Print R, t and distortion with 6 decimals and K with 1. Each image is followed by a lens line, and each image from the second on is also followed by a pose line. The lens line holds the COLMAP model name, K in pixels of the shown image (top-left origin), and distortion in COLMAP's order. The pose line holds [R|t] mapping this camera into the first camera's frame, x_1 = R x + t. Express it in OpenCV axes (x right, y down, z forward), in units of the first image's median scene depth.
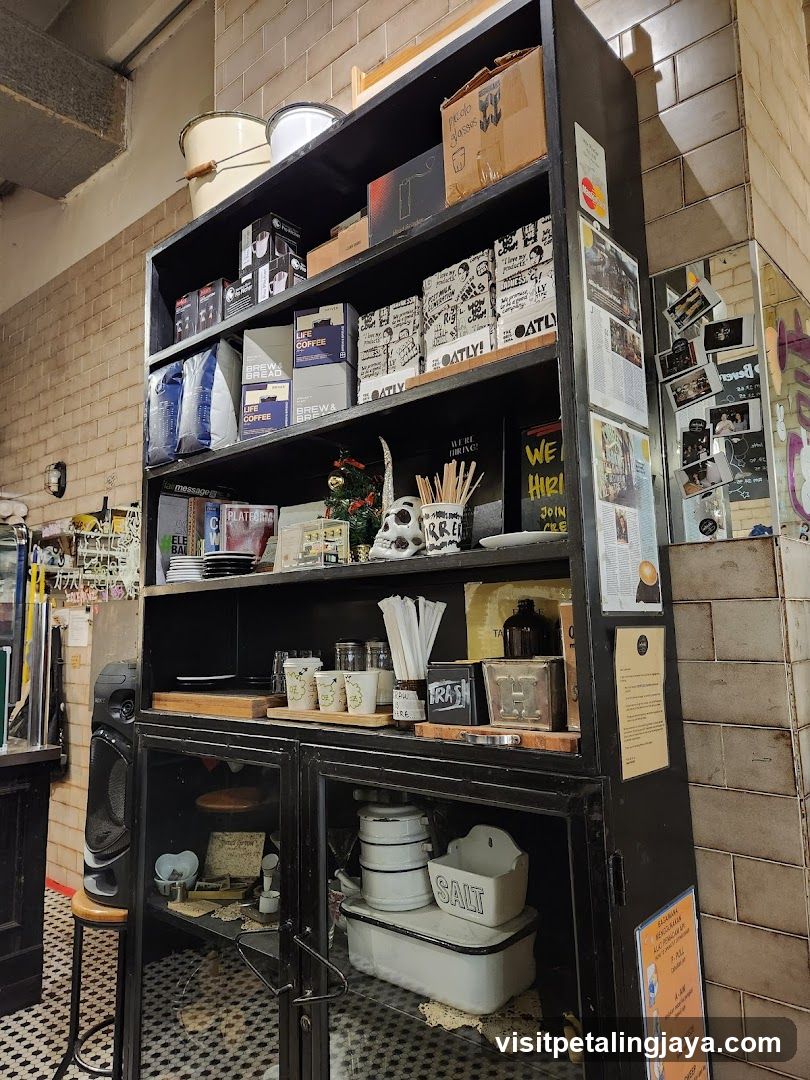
lens RADIAL K [[759.4, 0, 405.0], [0, 759.4, 540.0], [0, 0, 1]] dist [0.003555, -0.000030]
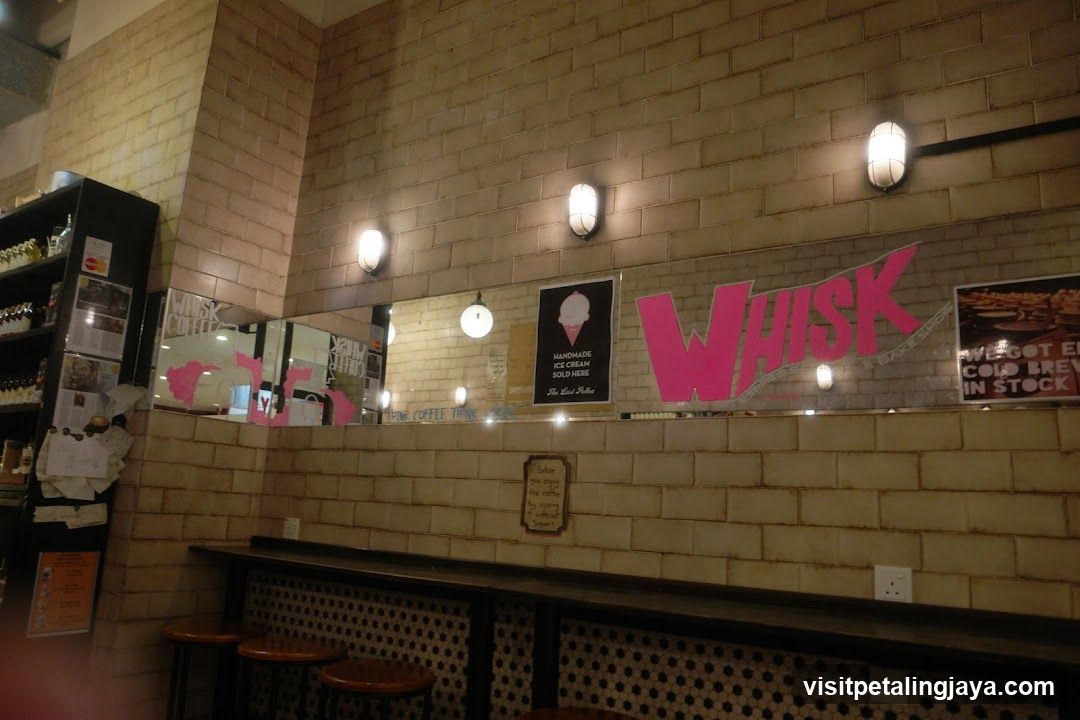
lens RADIAL K [[756.1, 0, 540.0], [0, 756.1, 360.0], [0, 0, 1]] dist [-0.089437, 0.081231]
pose [[0.987702, 0.097372, 0.122328, 1.416483], [-0.089508, 0.993646, -0.068230, -0.114030], [-0.128194, 0.056442, 0.990142, -1.541406]]
